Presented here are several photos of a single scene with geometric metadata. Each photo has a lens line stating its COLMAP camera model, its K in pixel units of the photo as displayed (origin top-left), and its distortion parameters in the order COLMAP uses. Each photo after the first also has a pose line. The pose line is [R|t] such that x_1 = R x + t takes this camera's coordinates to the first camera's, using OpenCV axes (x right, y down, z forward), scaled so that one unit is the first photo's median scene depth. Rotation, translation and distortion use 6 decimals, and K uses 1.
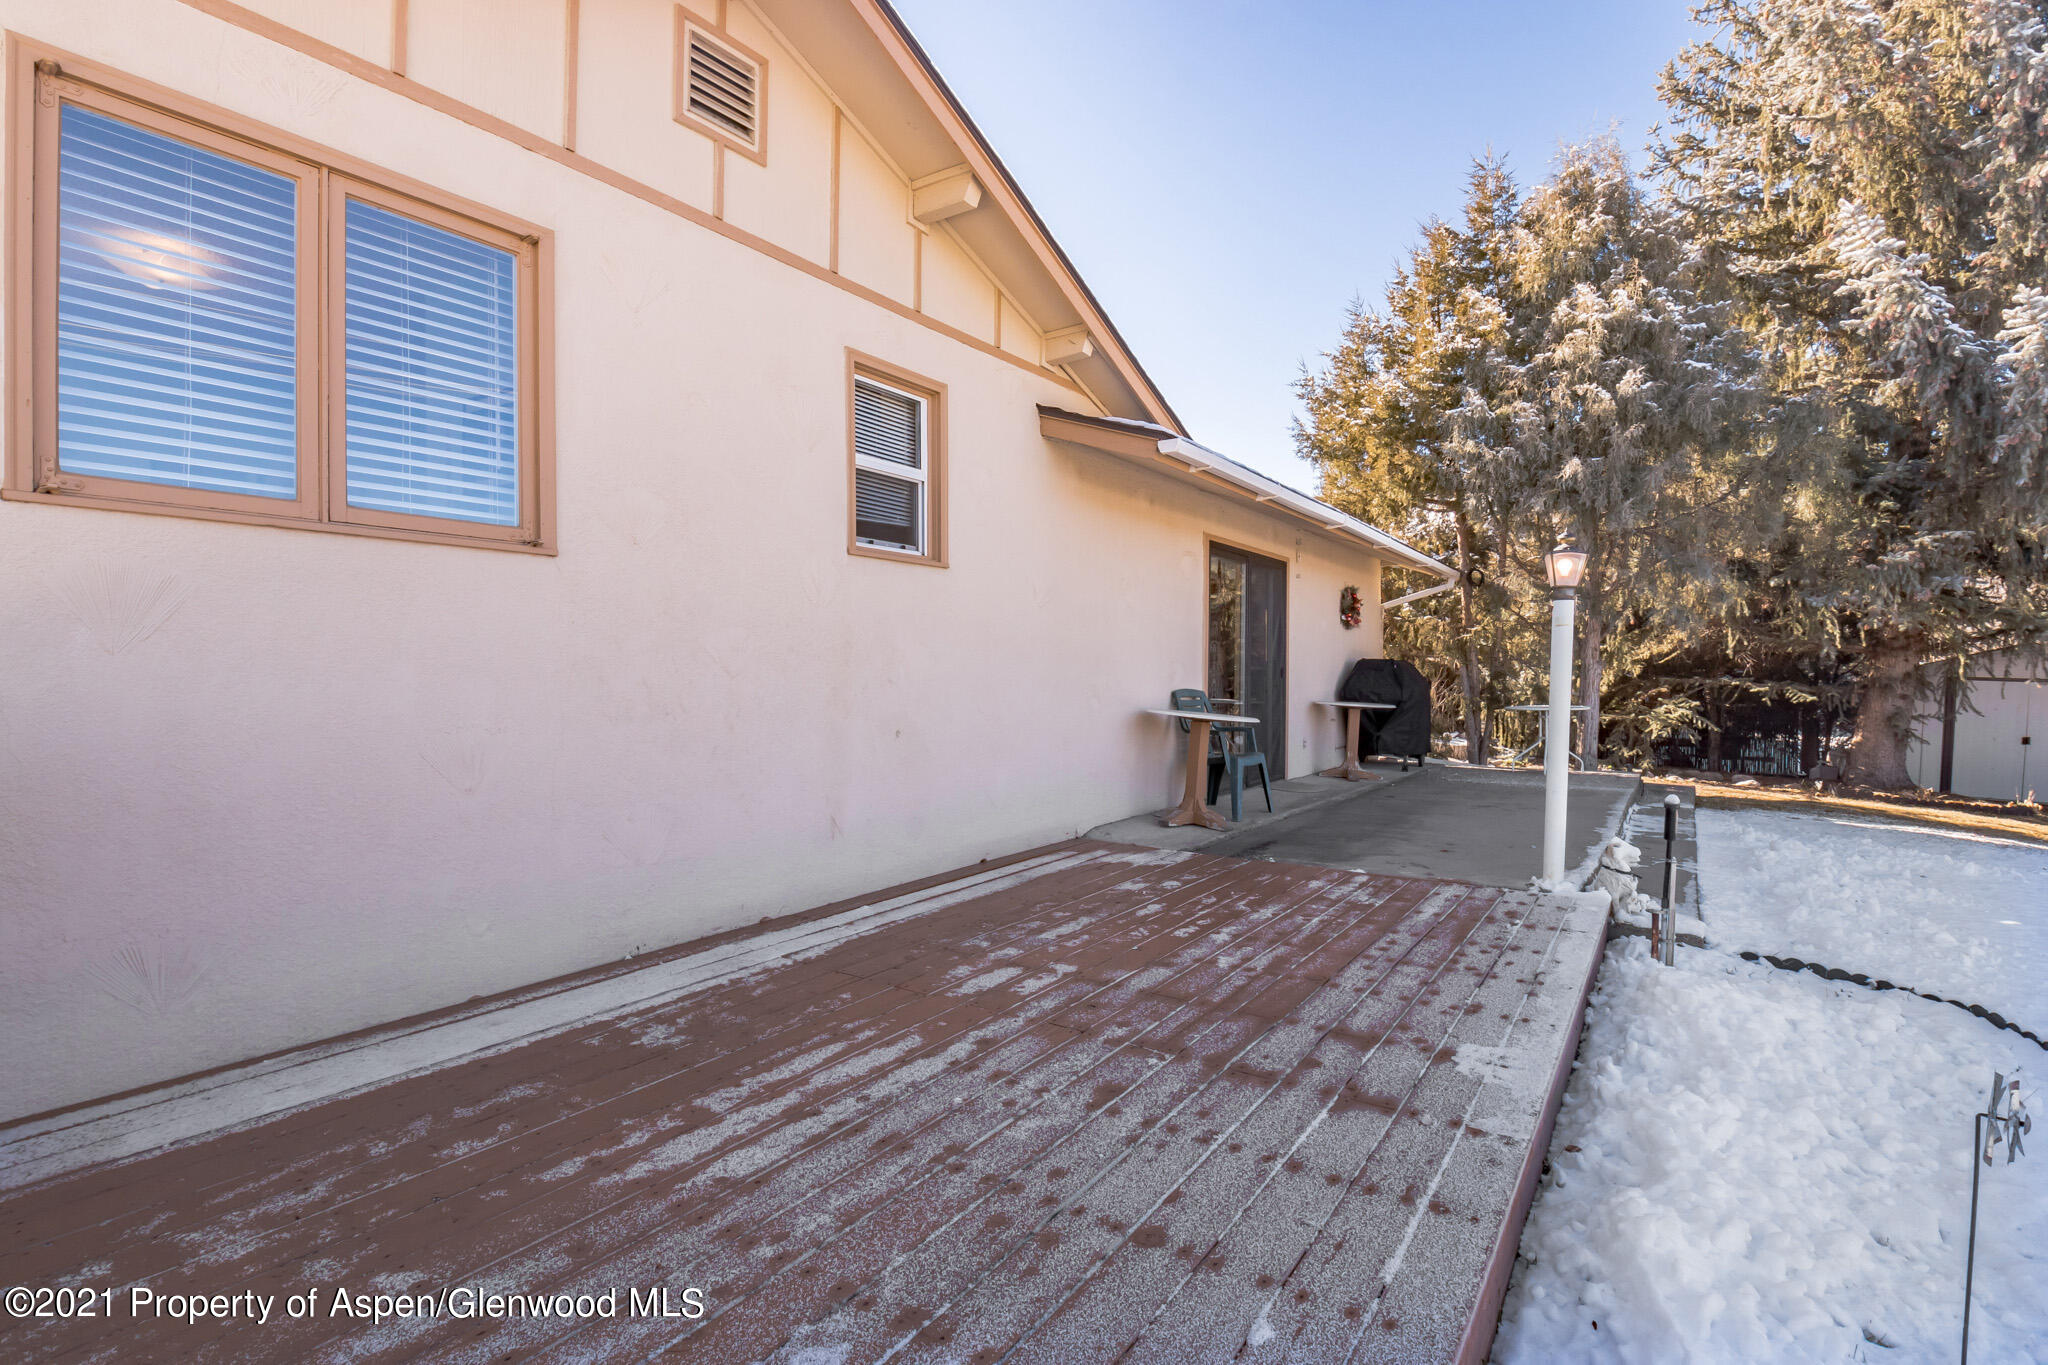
lens RADIAL K [[960.1, 0, 1030.6], [0, 960.1, 693.6], [0, 0, 1]] dist [-0.001551, -0.019366]
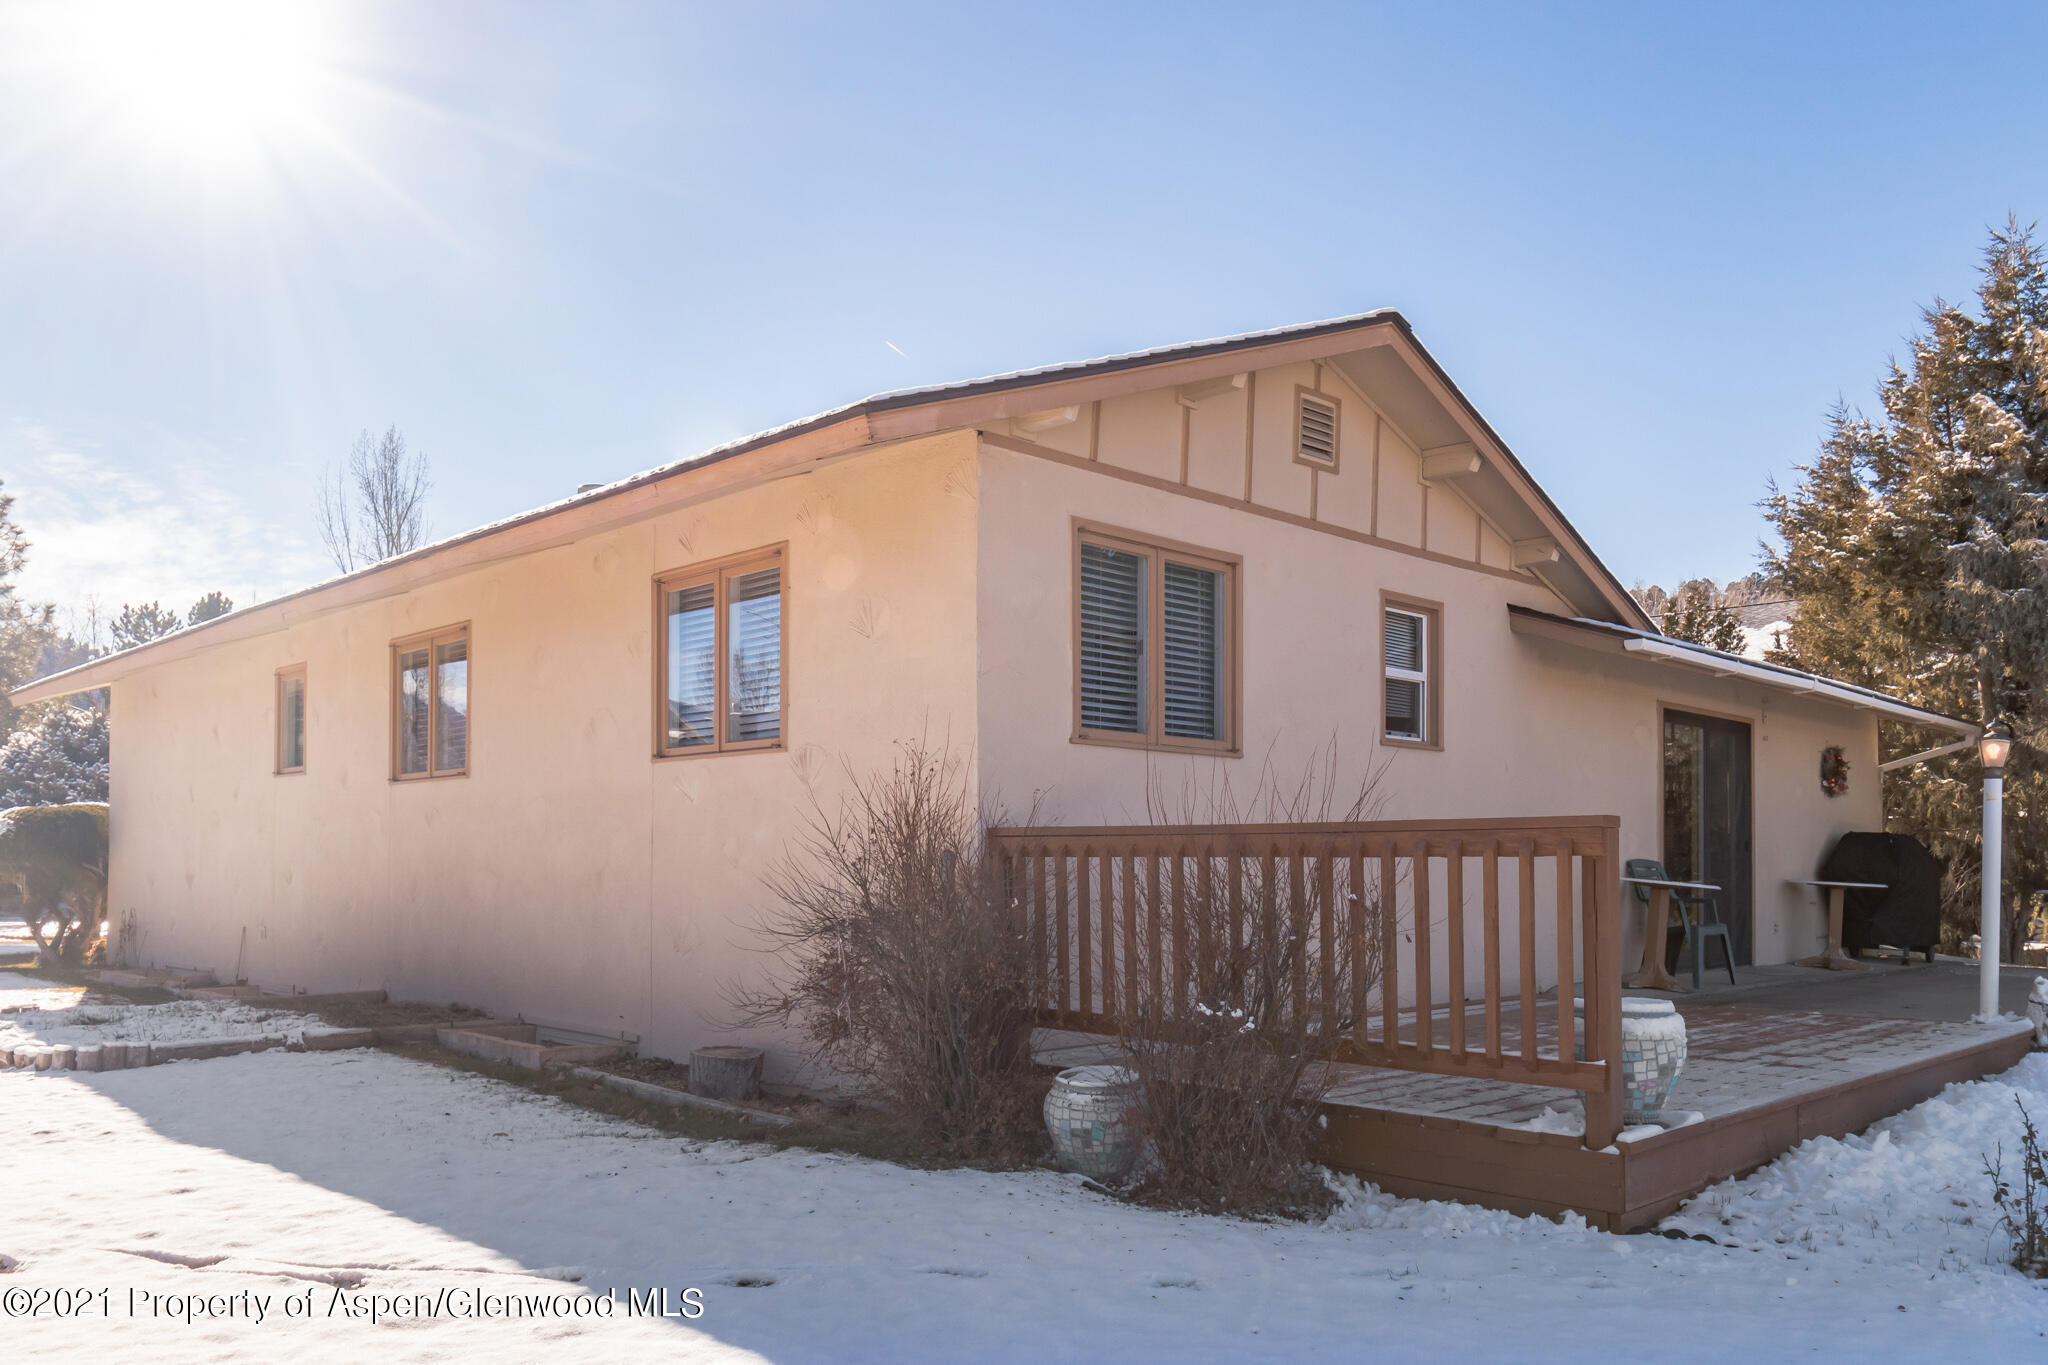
lens RADIAL K [[1526.8, 0, 1025.3], [0, 1526.8, 800.6], [0, 0, 1]] dist [0.029859, -0.029768]
pose [[0.981616, 0.000789, -0.190867, -0.126639], [-0.012007, 0.998266, -0.057626, 0.026814], [0.190490, 0.058858, 0.979923, -0.535524]]
